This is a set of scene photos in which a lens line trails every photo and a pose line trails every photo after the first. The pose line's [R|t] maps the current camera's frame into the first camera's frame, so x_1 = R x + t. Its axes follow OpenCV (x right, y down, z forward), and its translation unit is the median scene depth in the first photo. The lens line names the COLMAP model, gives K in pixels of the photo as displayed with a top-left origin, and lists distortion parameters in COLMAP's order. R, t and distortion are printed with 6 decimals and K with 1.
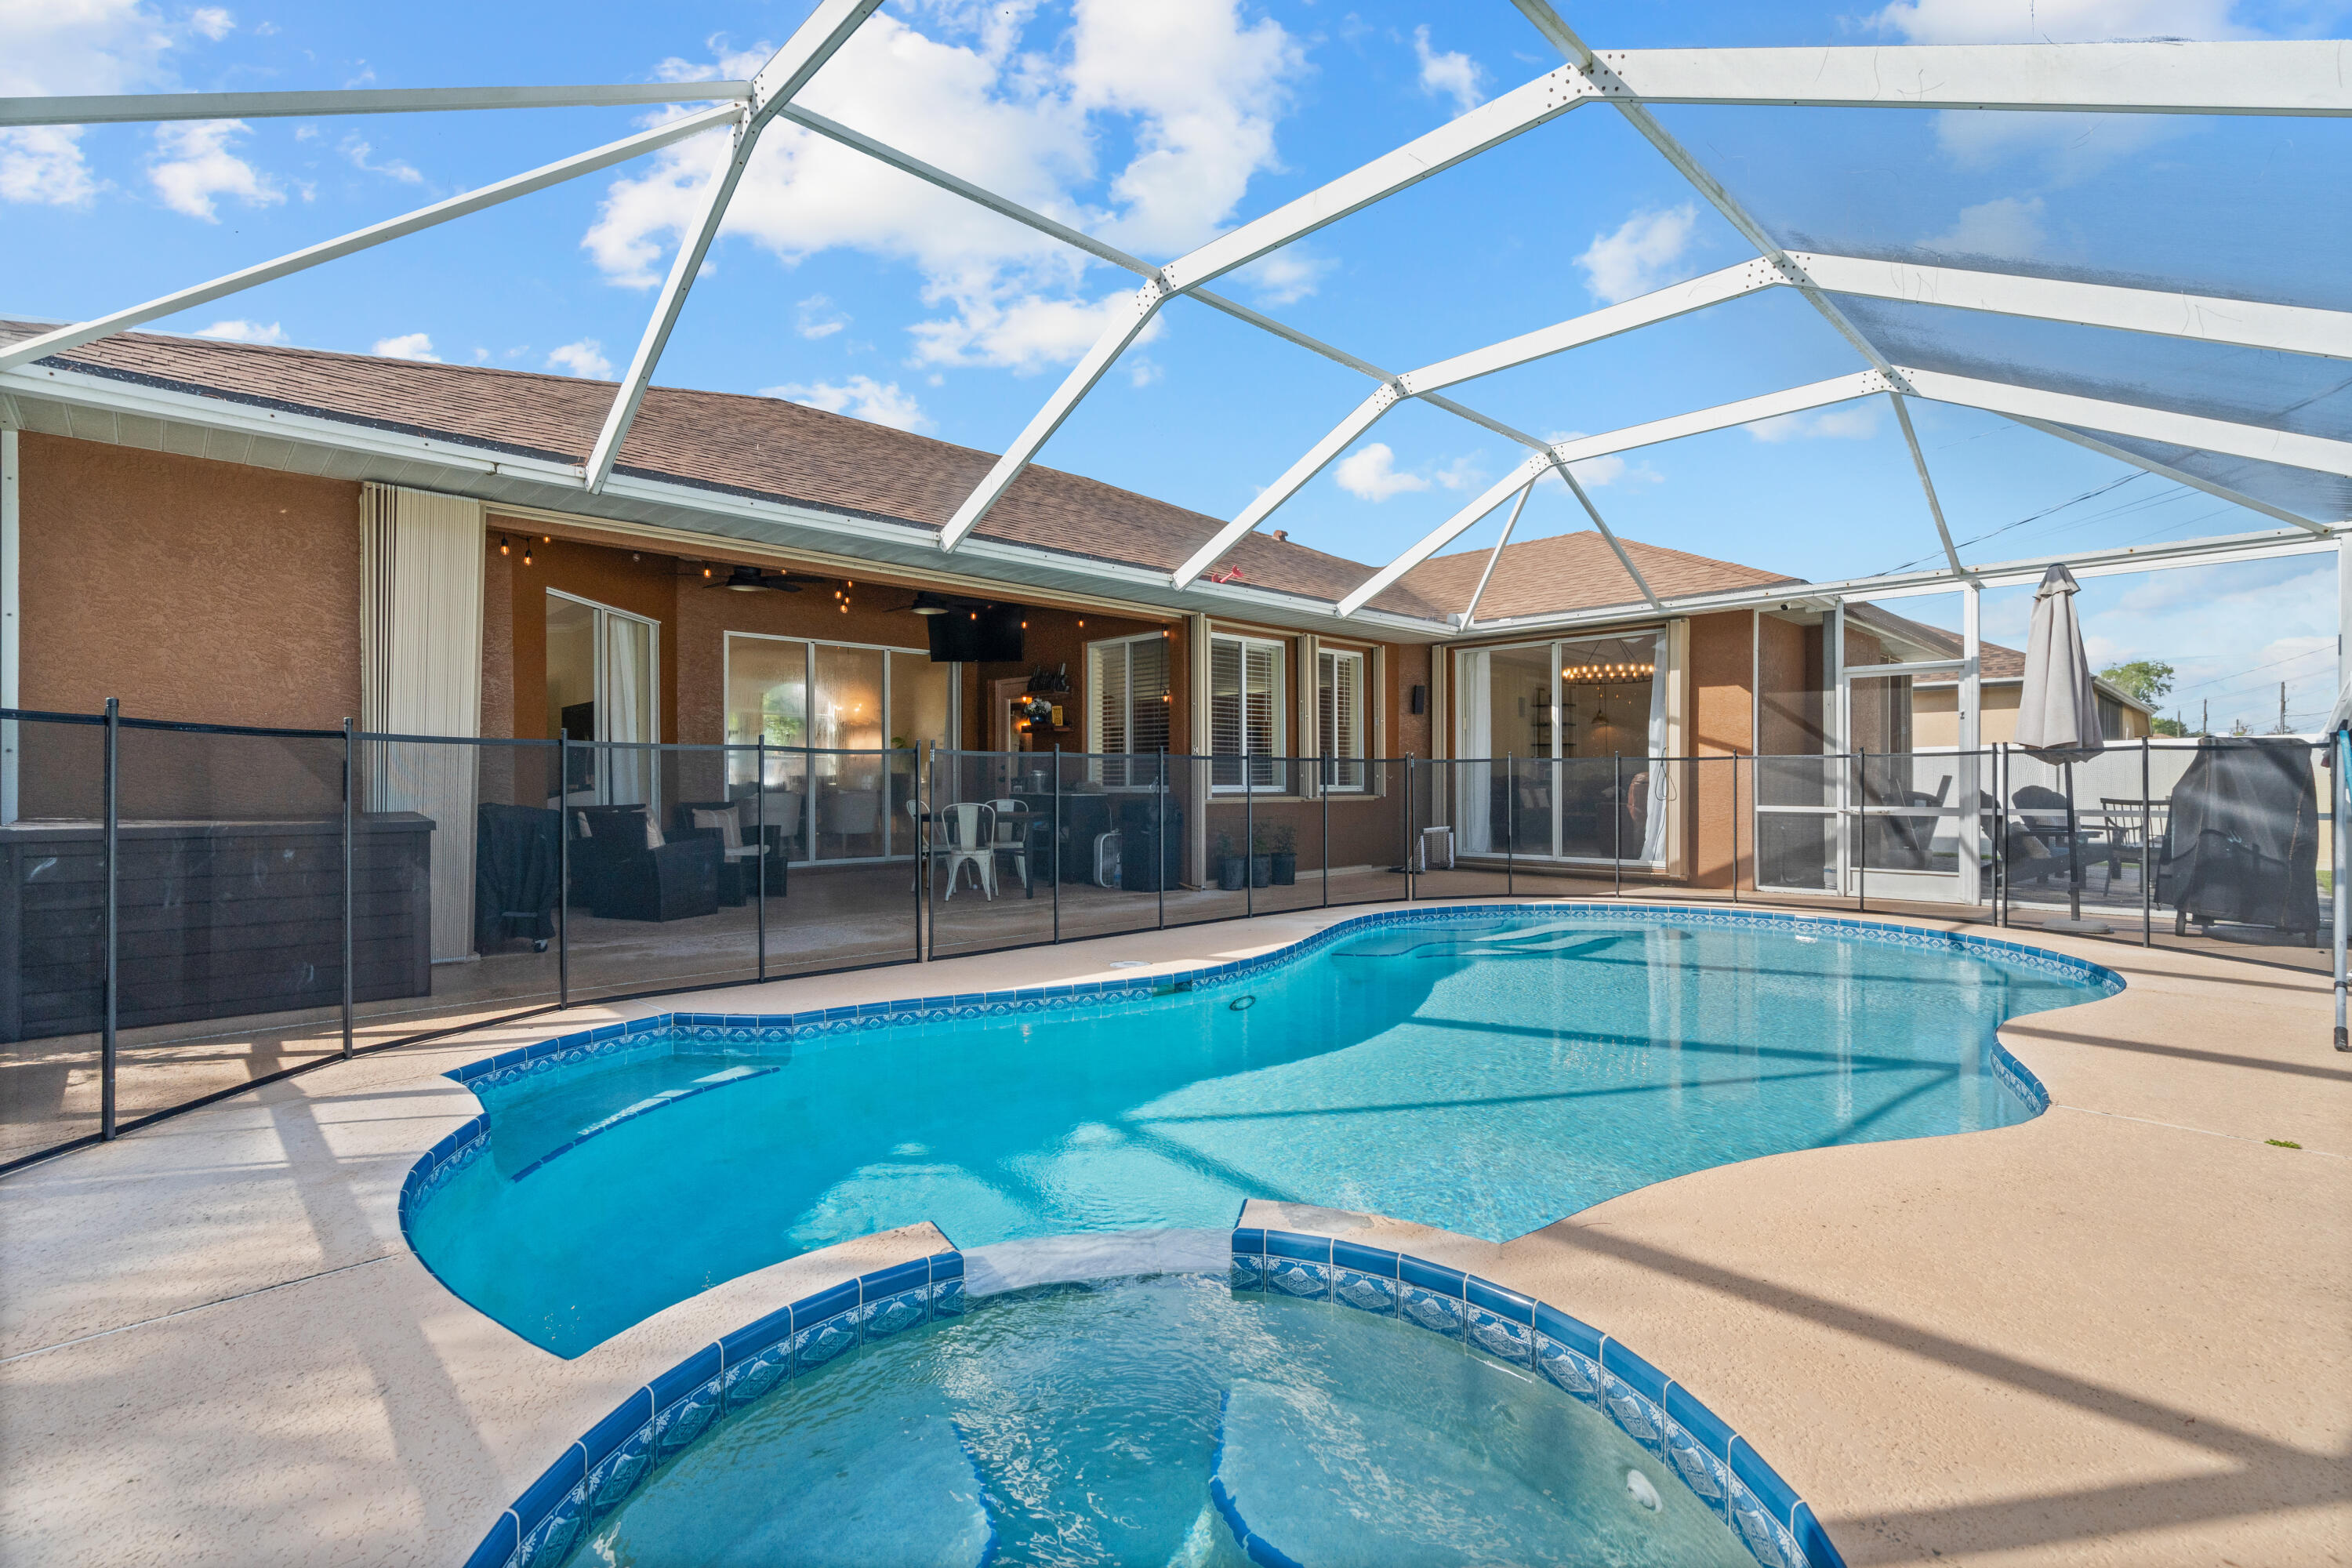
lens RADIAL K [[1081.8, 0, 1178.3], [0, 1081.8, 785.8], [0, 0, 1]] dist [-0.008294, -0.000005]
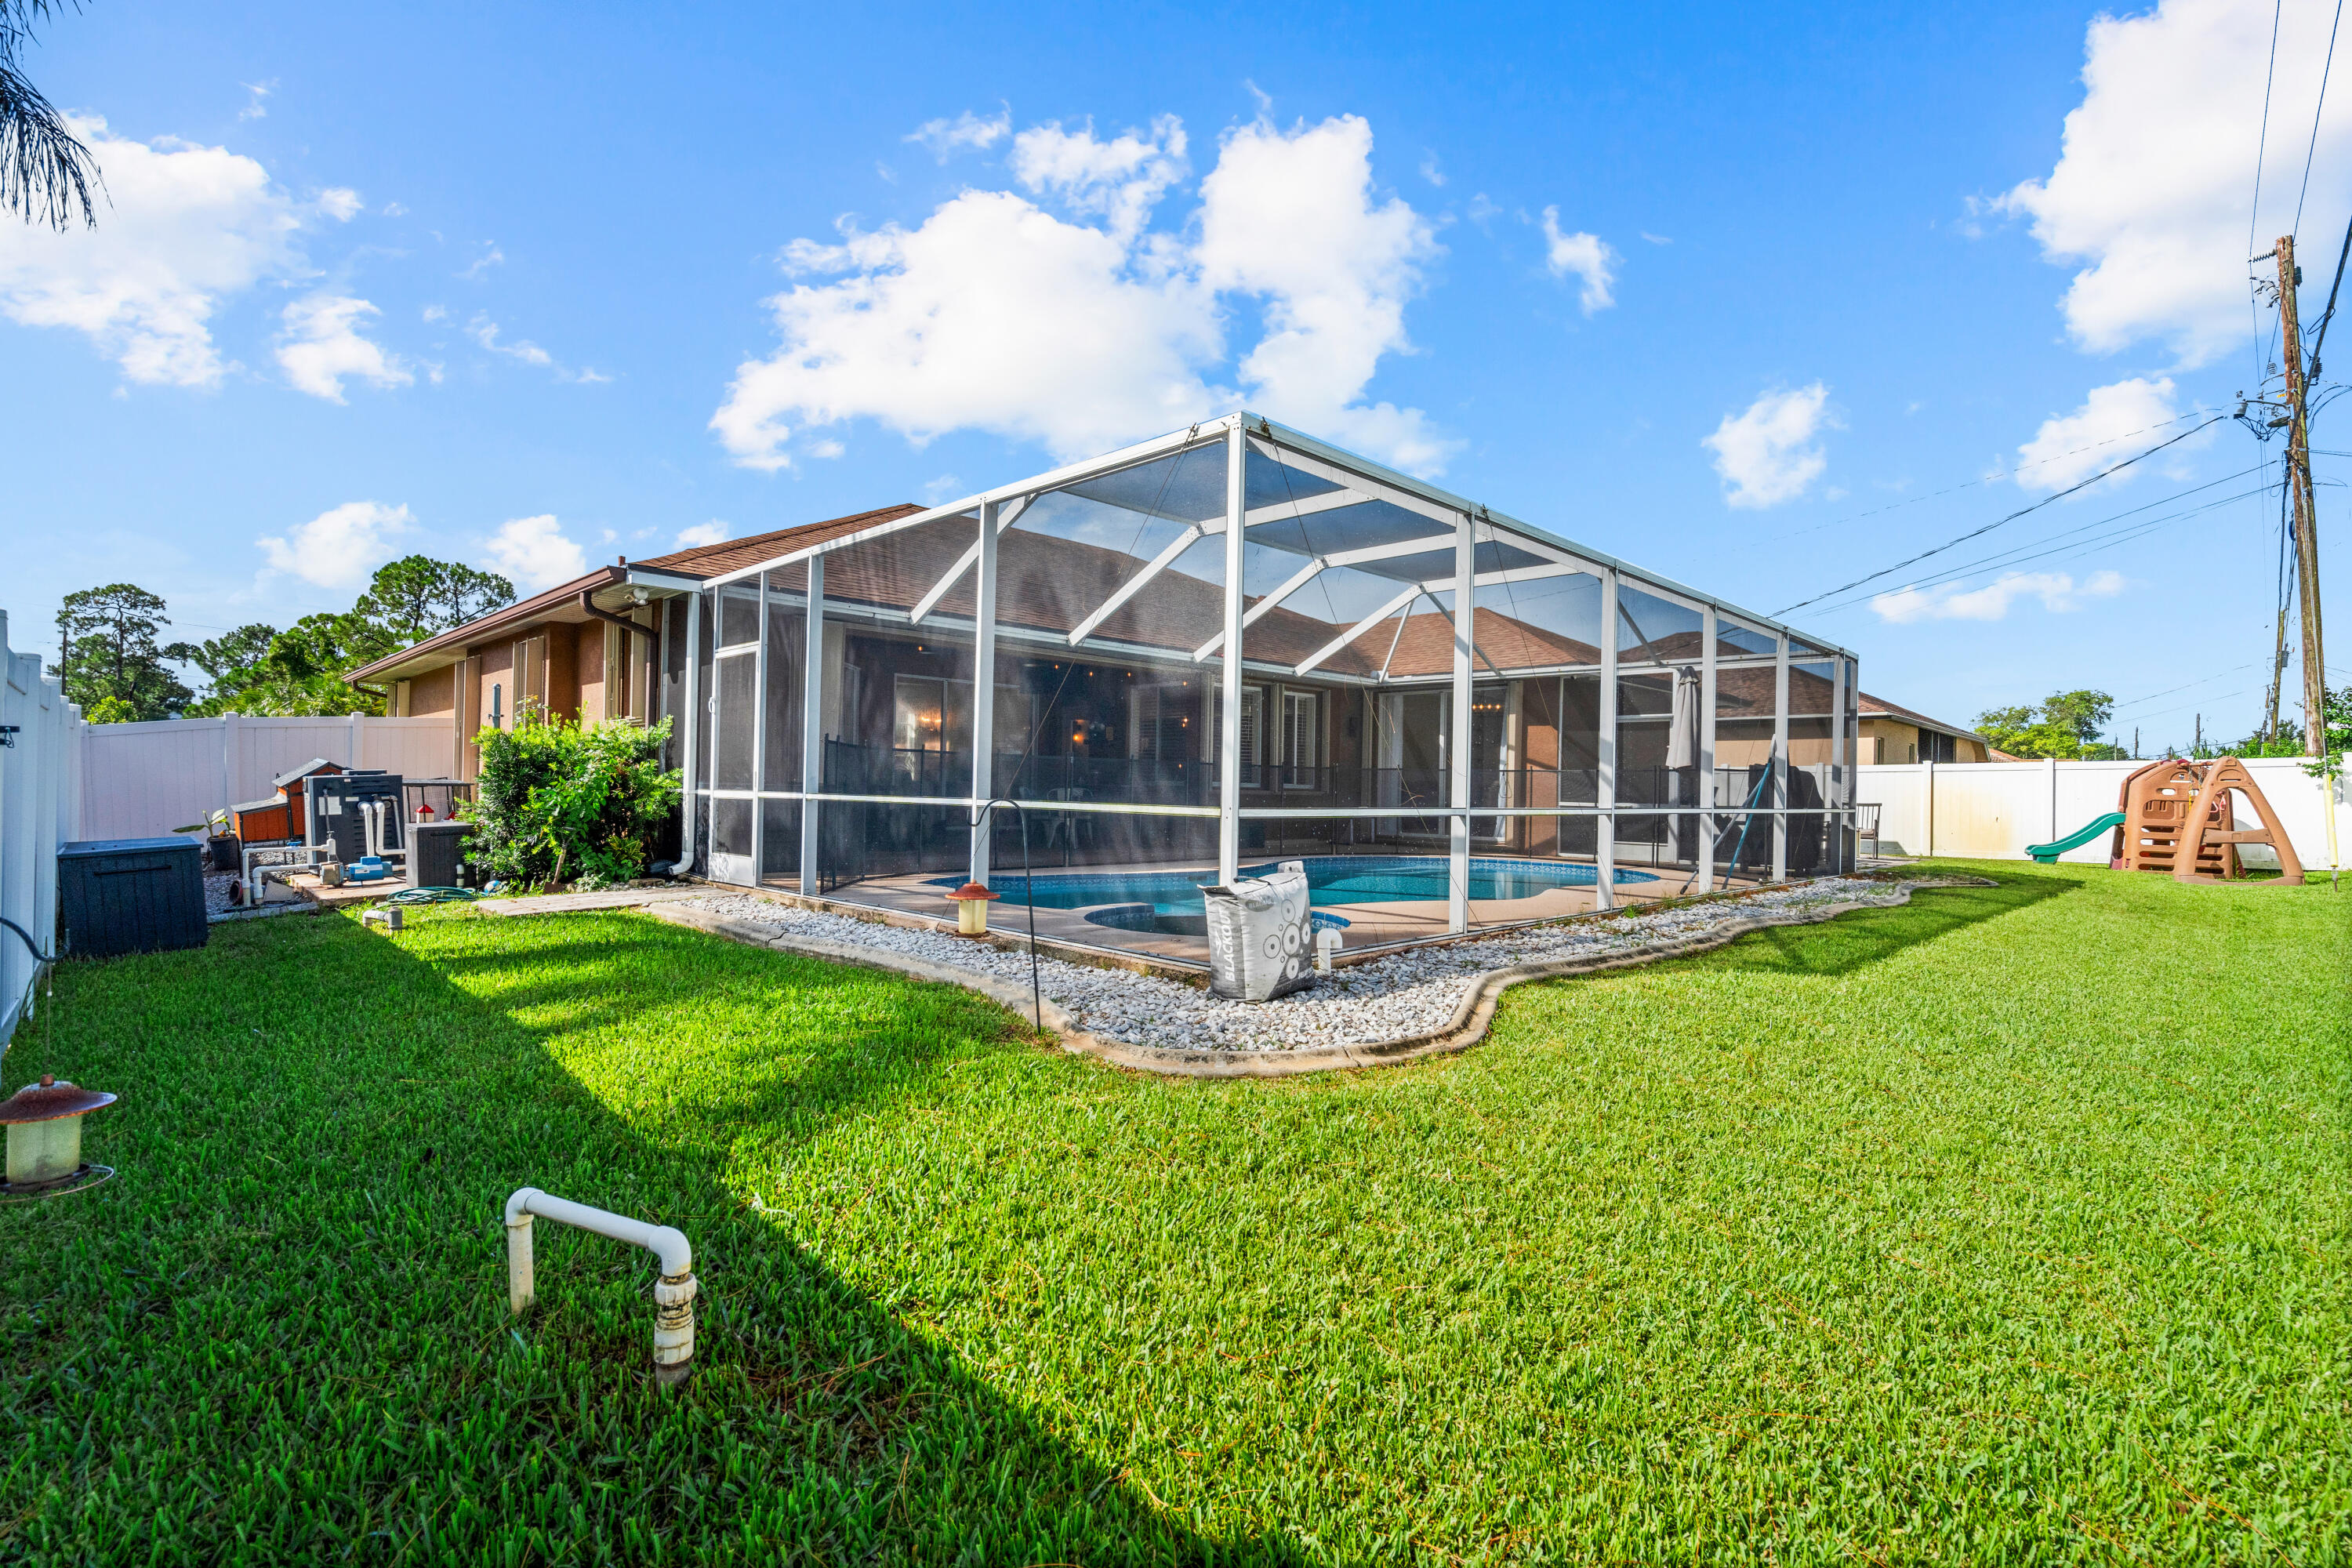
lens RADIAL K [[1081.8, 0, 1177.3], [0, 1081.8, 784.9], [0, 0, 1]] dist [-0.008294, -0.000005]
pose [[0.999527, 0.022483, 0.021002, -0.046555], [-0.022400, 0.999740, -0.004176, 0.010068], [-0.021090, 0.003704, 0.999771, -0.499956]]
